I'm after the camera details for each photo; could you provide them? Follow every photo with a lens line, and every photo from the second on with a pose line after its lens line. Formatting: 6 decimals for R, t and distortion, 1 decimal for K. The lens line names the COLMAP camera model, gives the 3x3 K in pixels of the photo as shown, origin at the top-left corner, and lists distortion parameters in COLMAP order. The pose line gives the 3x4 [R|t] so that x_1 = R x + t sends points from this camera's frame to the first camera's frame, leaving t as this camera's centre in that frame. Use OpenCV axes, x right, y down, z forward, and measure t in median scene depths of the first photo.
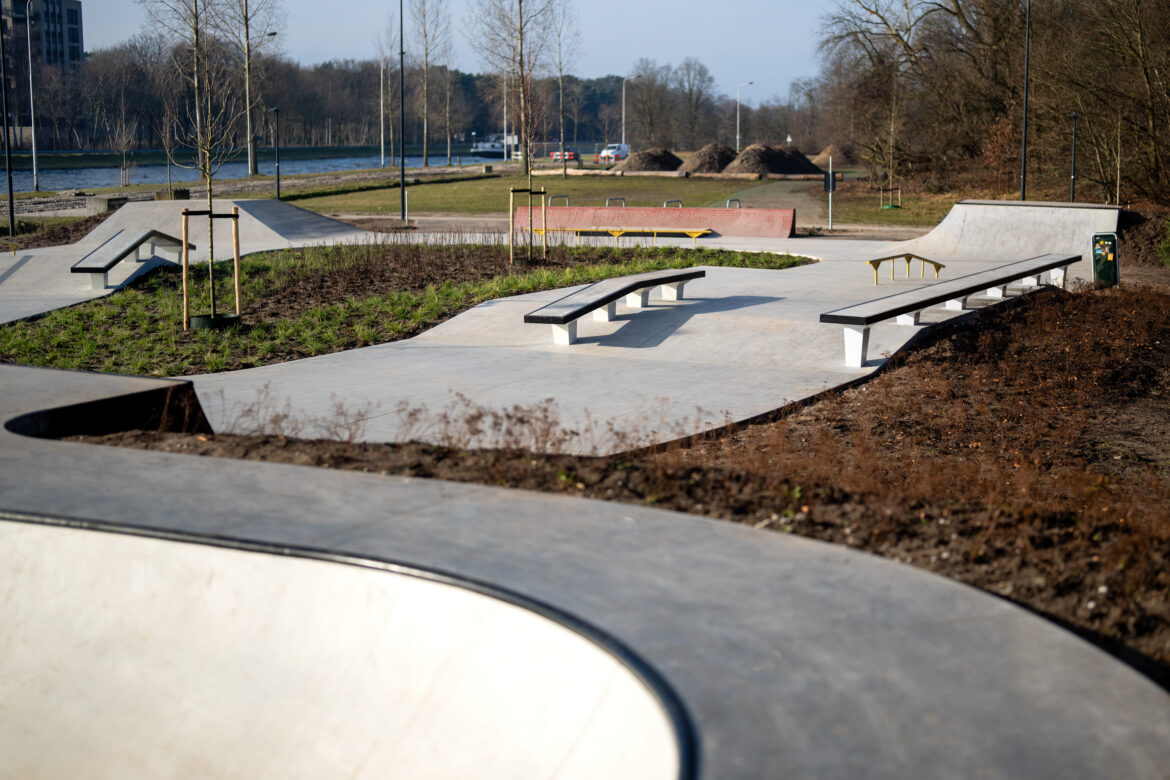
lens RADIAL K [[1837.6, 0, 586.9], [0, 1837.6, 410.5], [0, 0, 1]] dist [-0.037907, 1.225571]
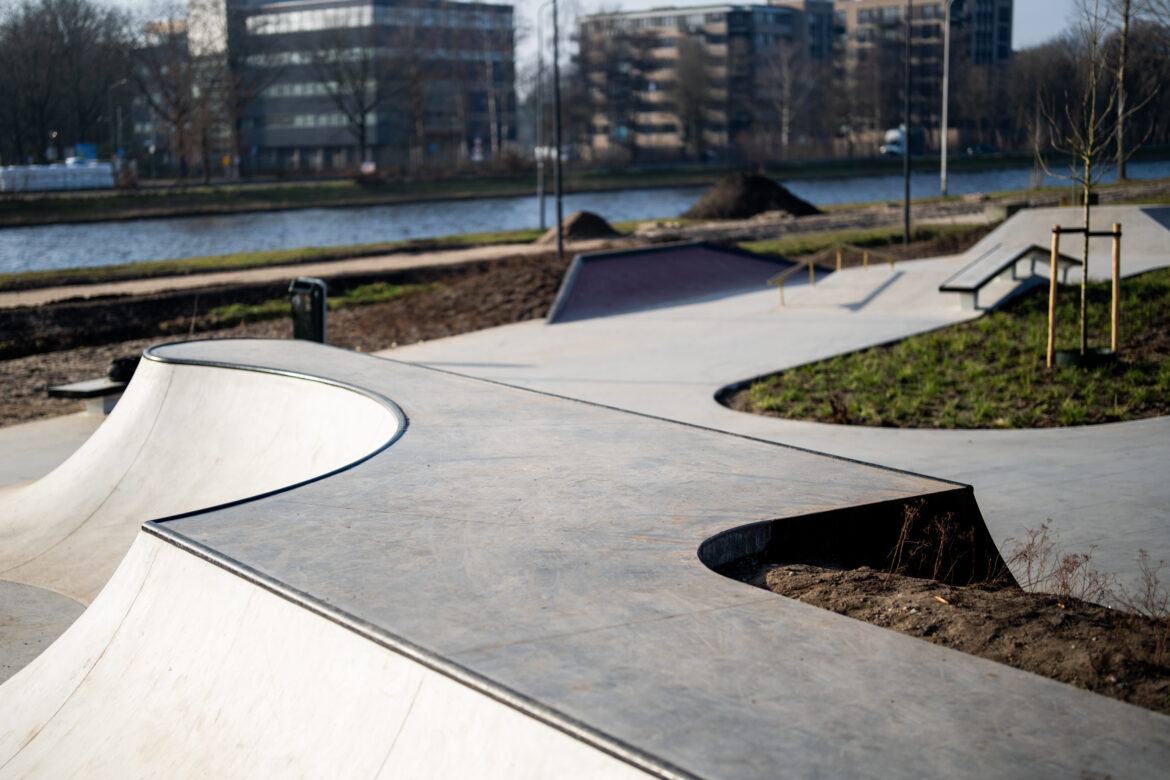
lens RADIAL K [[1837.6, 0, 586.9], [0, 1837.6, 410.5], [0, 0, 1]] dist [-0.037907, 1.225571]
pose [[0.880846, 0.055750, -0.470109, -0.002342], [-0.054783, 0.998374, 0.015750, -0.023778], [0.470223, 0.011880, 0.882468, 0.132097]]
